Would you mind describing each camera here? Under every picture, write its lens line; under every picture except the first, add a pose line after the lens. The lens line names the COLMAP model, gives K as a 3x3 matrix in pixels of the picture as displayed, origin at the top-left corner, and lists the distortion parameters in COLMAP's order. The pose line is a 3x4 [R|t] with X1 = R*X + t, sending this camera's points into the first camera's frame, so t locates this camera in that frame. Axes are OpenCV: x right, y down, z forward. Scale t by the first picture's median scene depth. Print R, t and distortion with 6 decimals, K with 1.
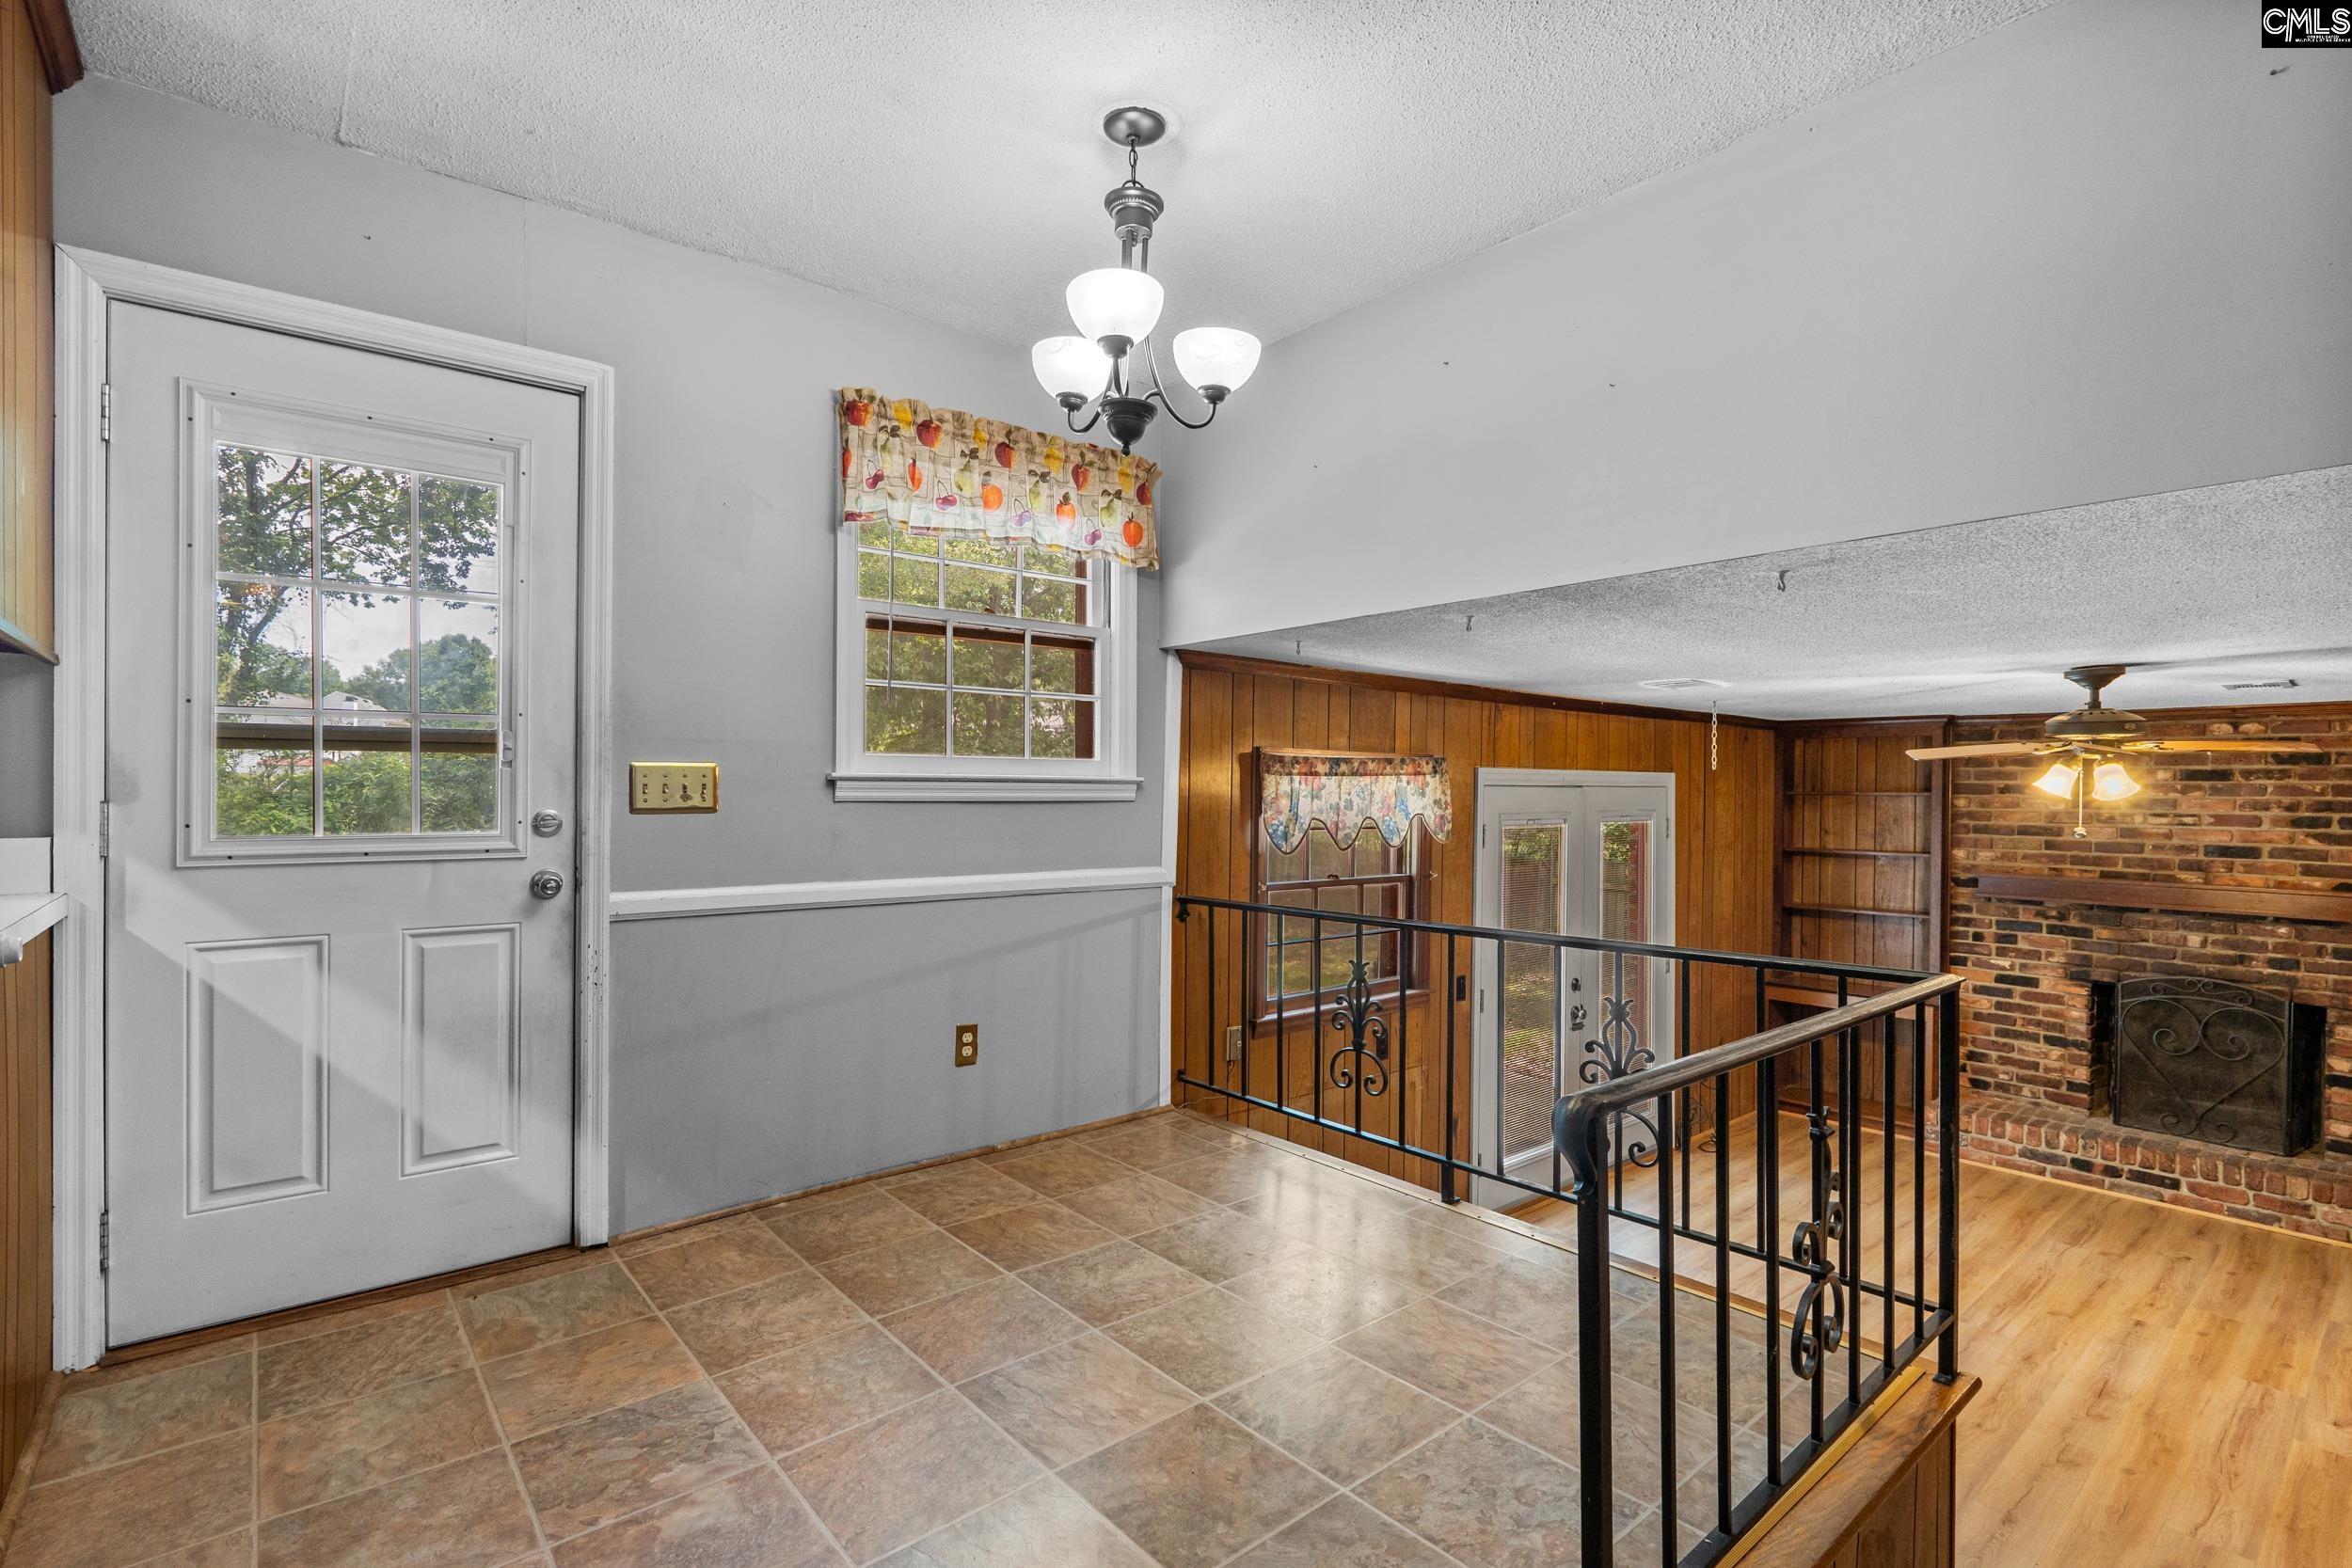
lens RADIAL K [[1087.8, 0, 1171.3], [0, 1087.8, 788.5], [0, 0, 1]] dist [-0.002987, -0.000883]
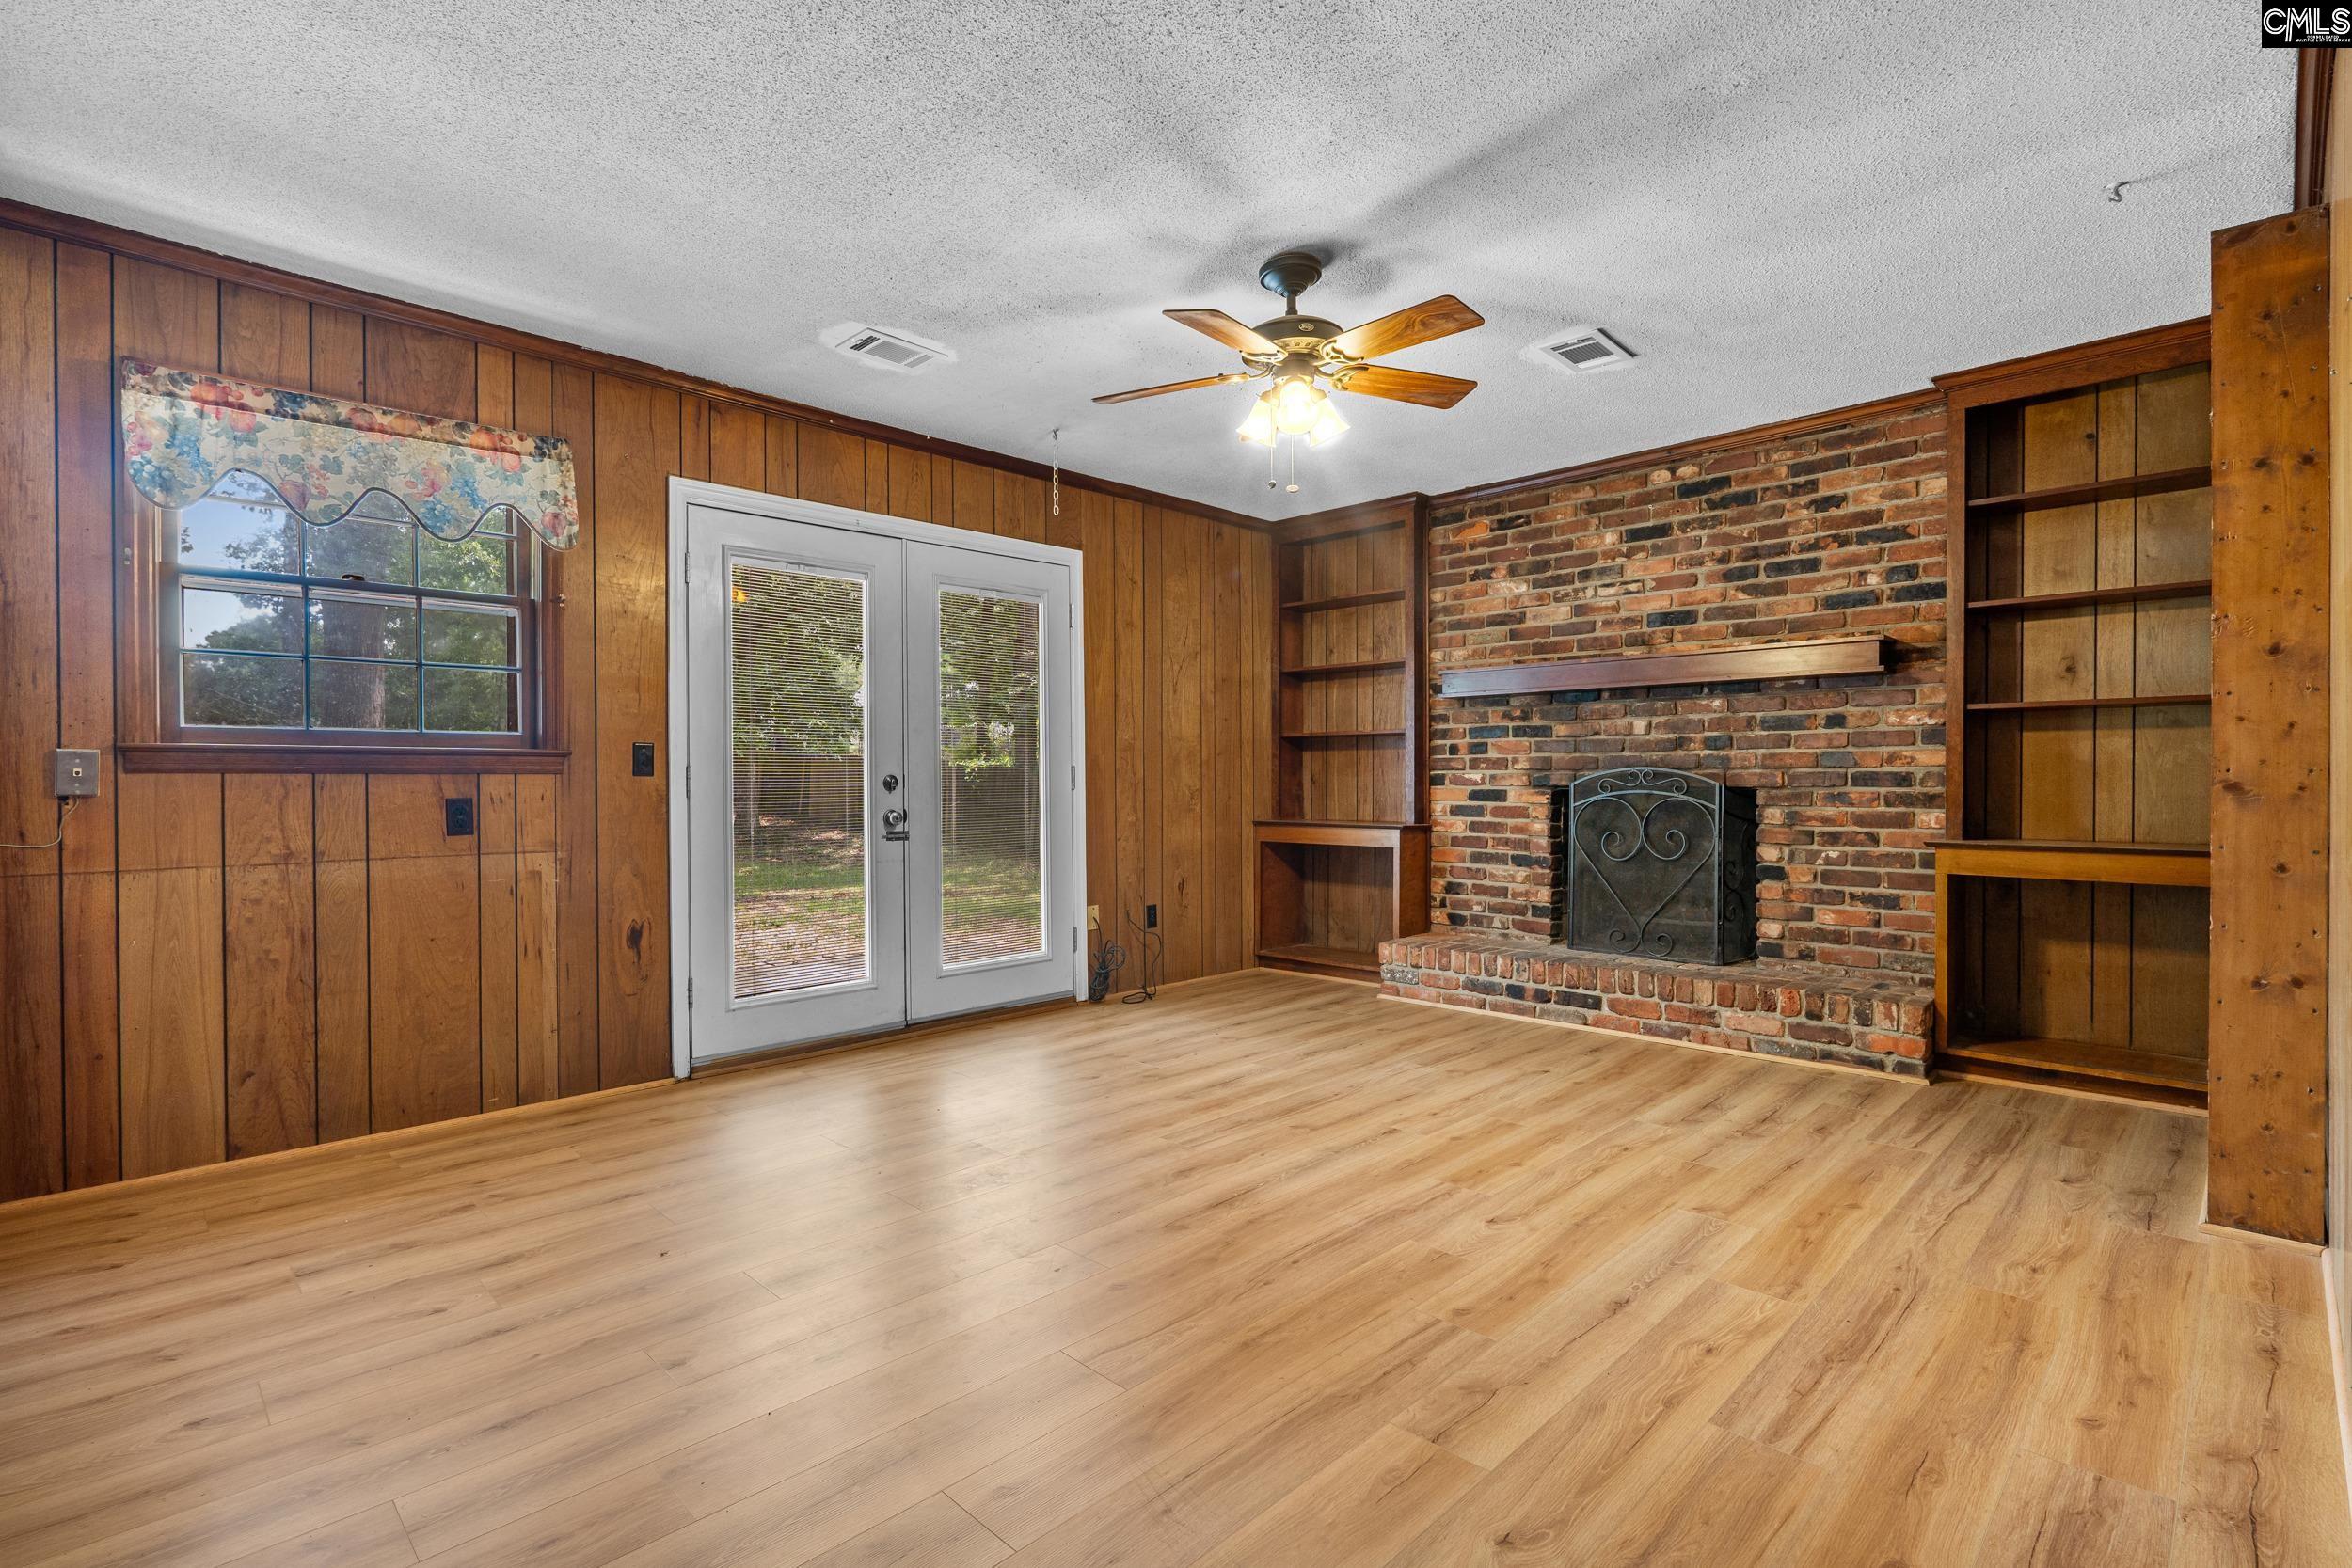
lens RADIAL K [[1087.8, 0, 1180.2], [0, 1087.8, 785.5], [0, 0, 1]] dist [-0.002987, -0.000883]
pose [[0.995766, -0.013924, 0.090866, 0.501654], [0.013550, 0.999897, 0.004724, 0.177685], [-0.090923, -0.003473, 0.995852, 0.175306]]
